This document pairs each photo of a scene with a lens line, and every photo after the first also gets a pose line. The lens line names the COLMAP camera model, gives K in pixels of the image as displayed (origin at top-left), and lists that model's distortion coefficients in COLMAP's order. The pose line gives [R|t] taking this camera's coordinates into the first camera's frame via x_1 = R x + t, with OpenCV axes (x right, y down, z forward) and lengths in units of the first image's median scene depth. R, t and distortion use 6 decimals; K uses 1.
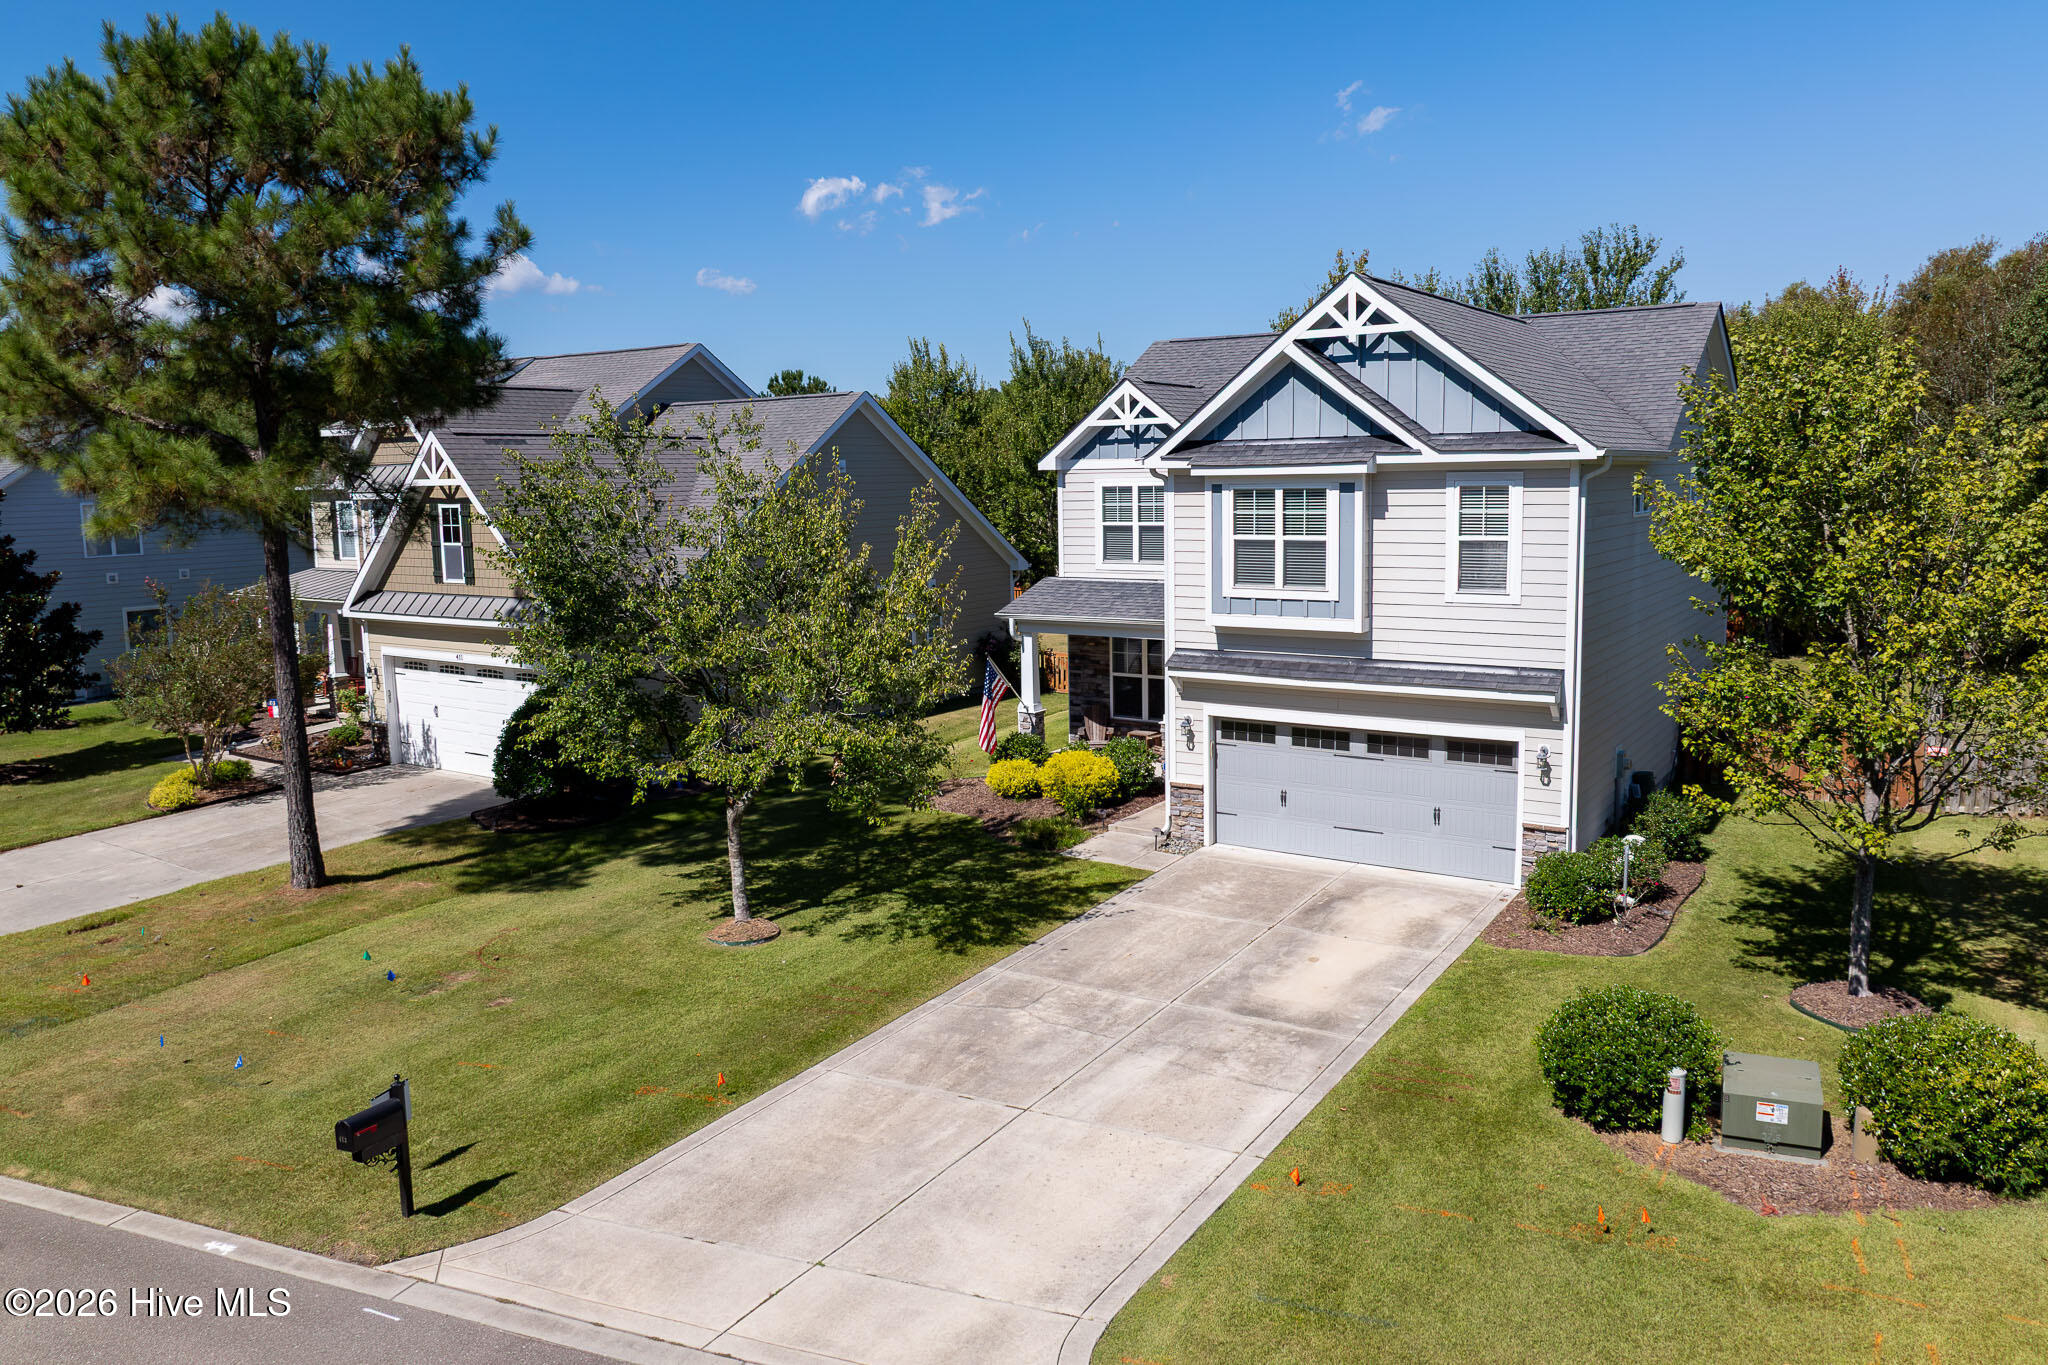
lens RADIAL K [[1447.0, 0, 1032.9], [0, 1447.0, 651.1], [0, 0, 1]] dist [-0.039391, -0.000106]
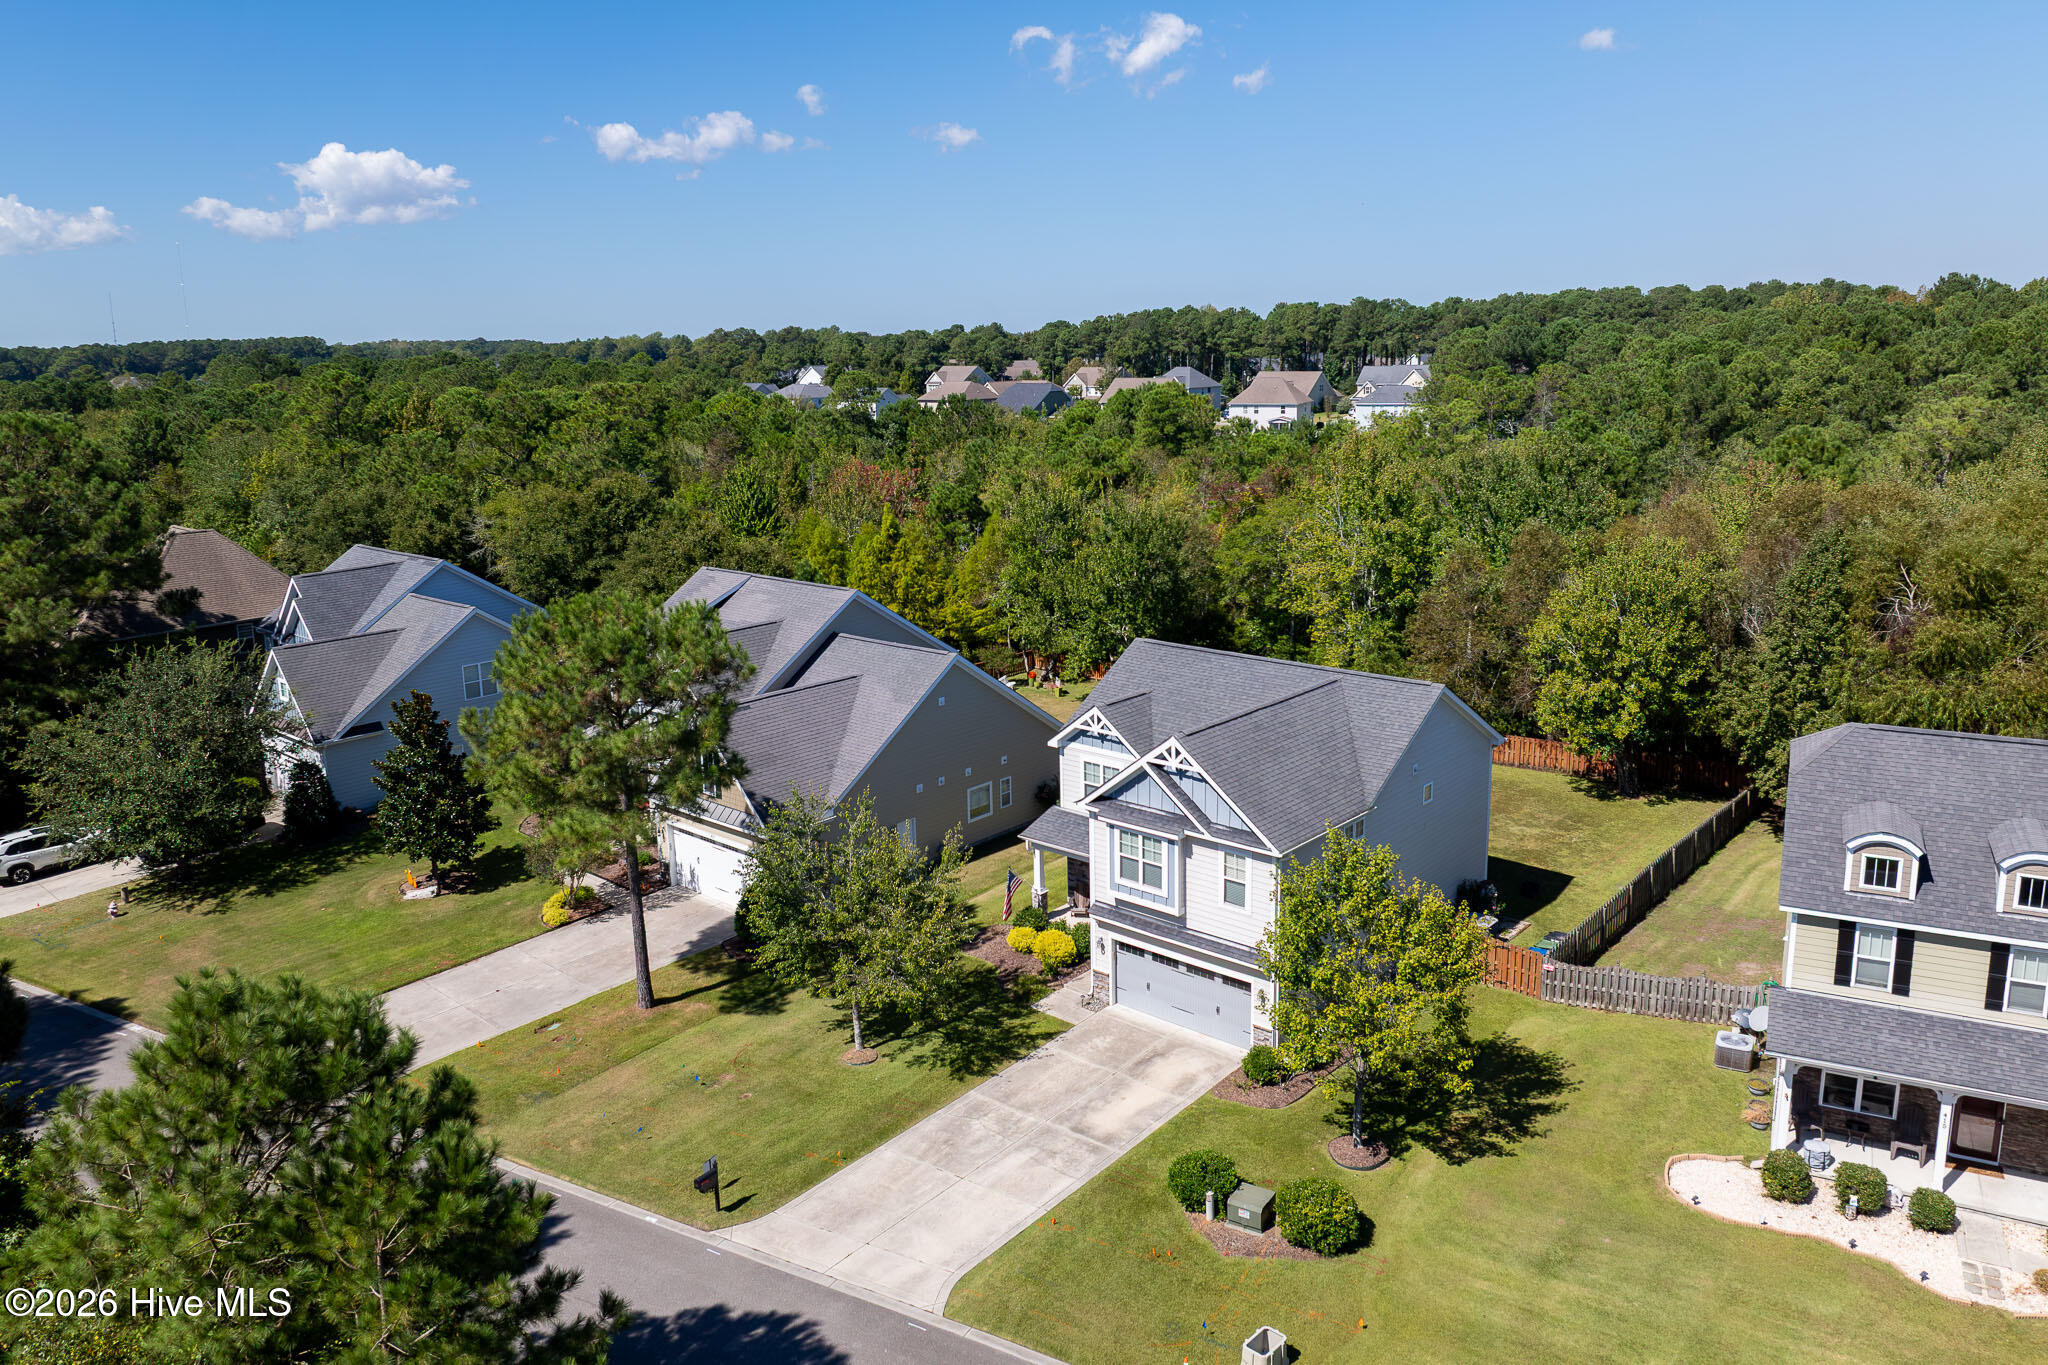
lens RADIAL K [[1447.0, 0, 1029.6], [0, 1447.0, 611.2], [0, 0, 1]] dist [-0.039391, -0.000106]
pose [[0.990998, 0.021159, -0.132193, 0.282121], [-0.012723, 0.997847, 0.064331, -0.545991], [0.133269, -0.062070, 0.989134, -0.907207]]
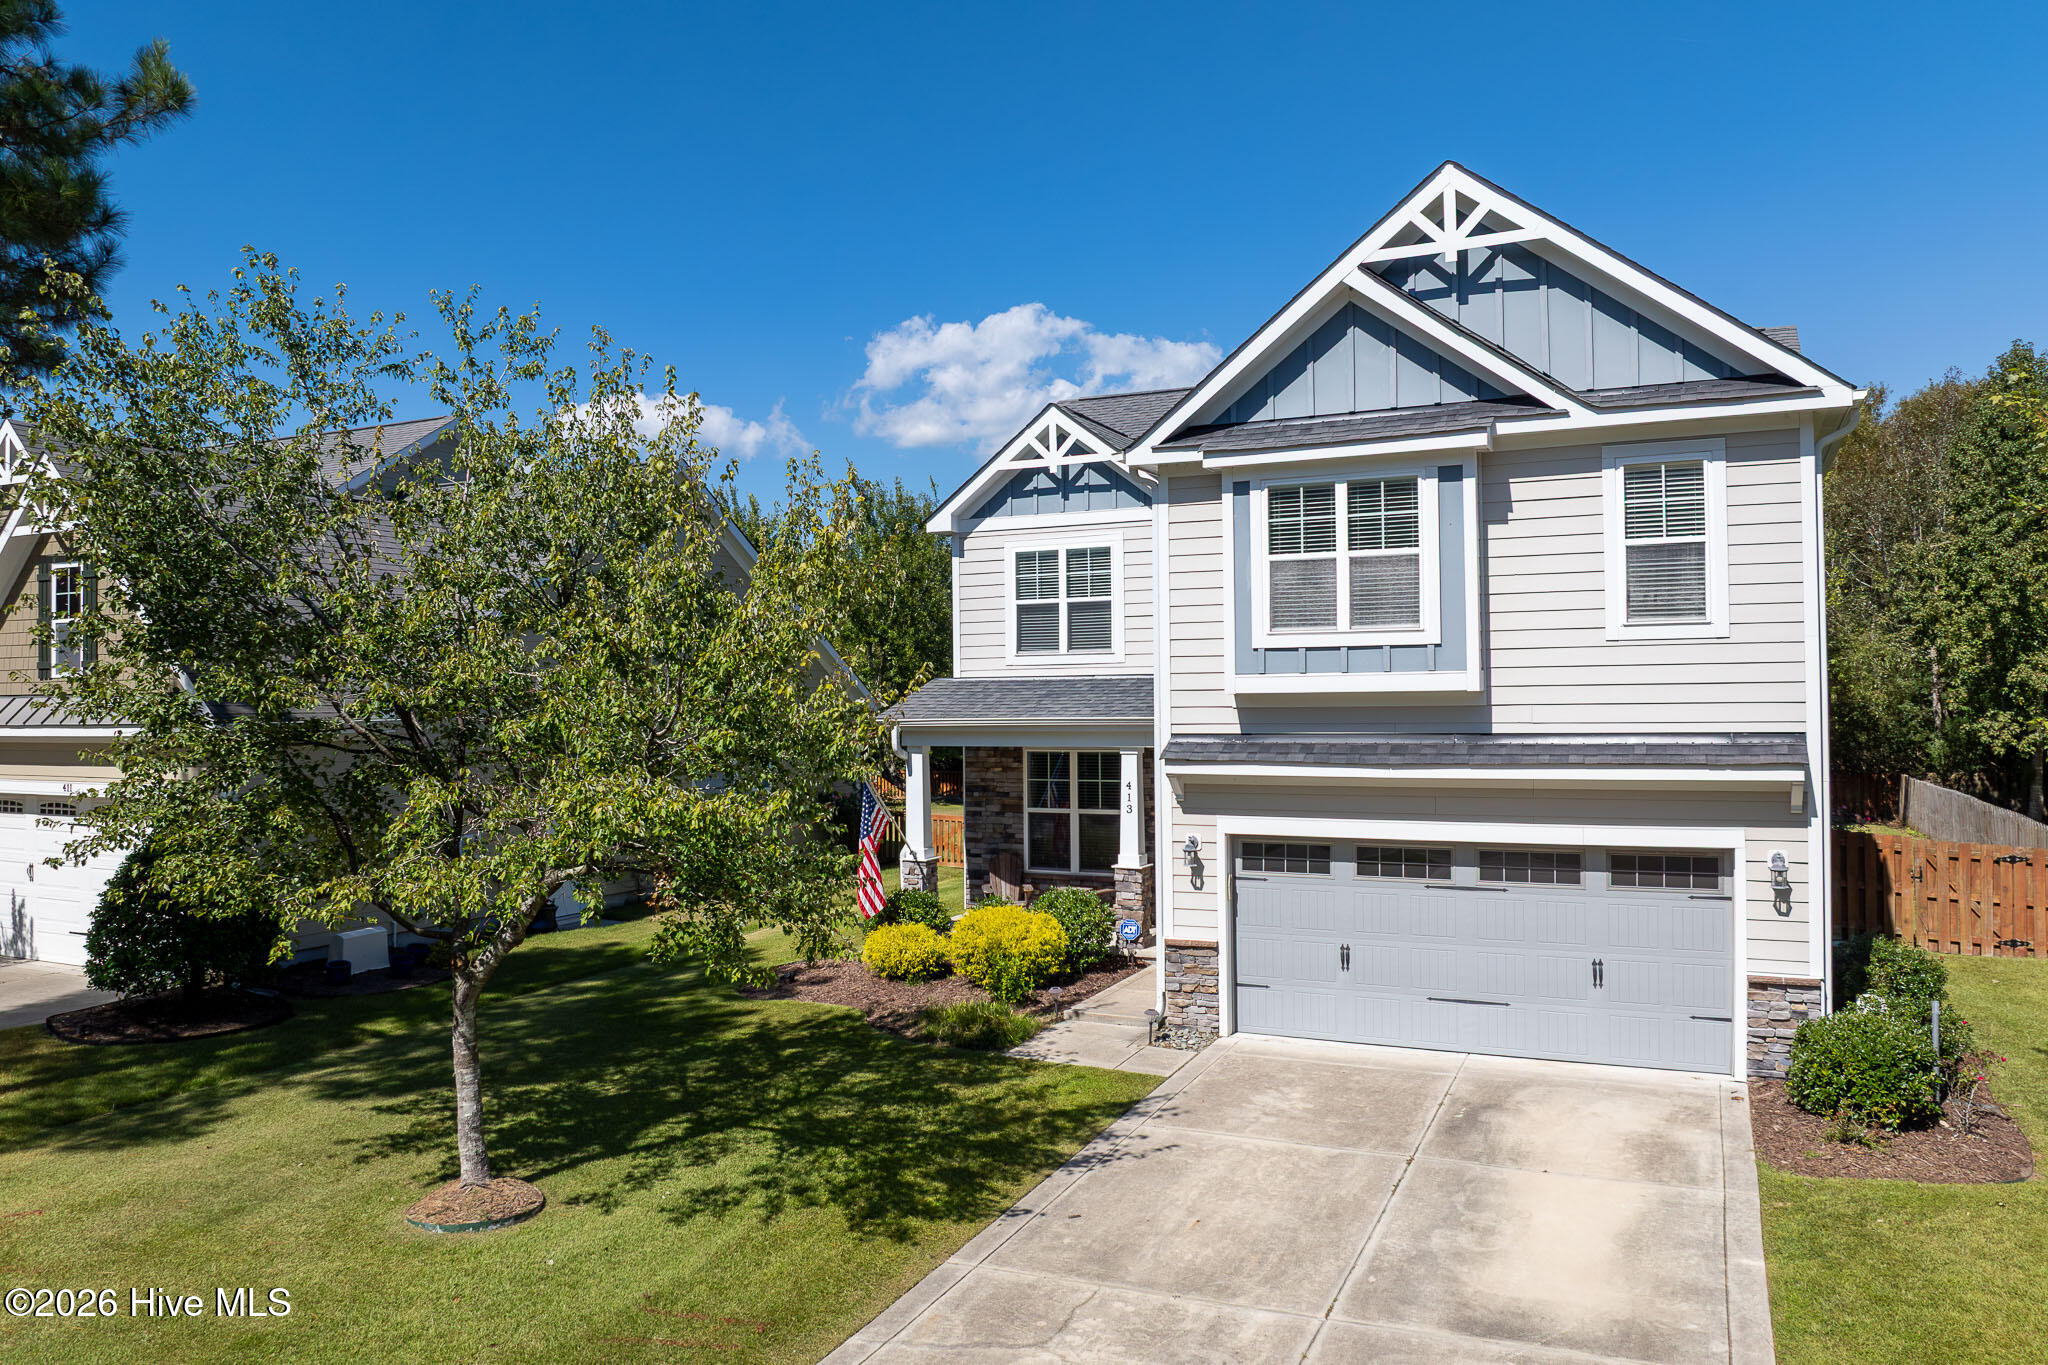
lens RADIAL K [[1447.0, 0, 1033.5], [0, 1447.0, 663.4], [0, 0, 1]] dist [-0.039391, -0.000106]
pose [[0.988839, 0.011695, 0.148530, -0.072059], [0.010599, 0.988866, -0.148430, 0.071665], [-0.148613, 0.148347, 0.977705, 0.395011]]
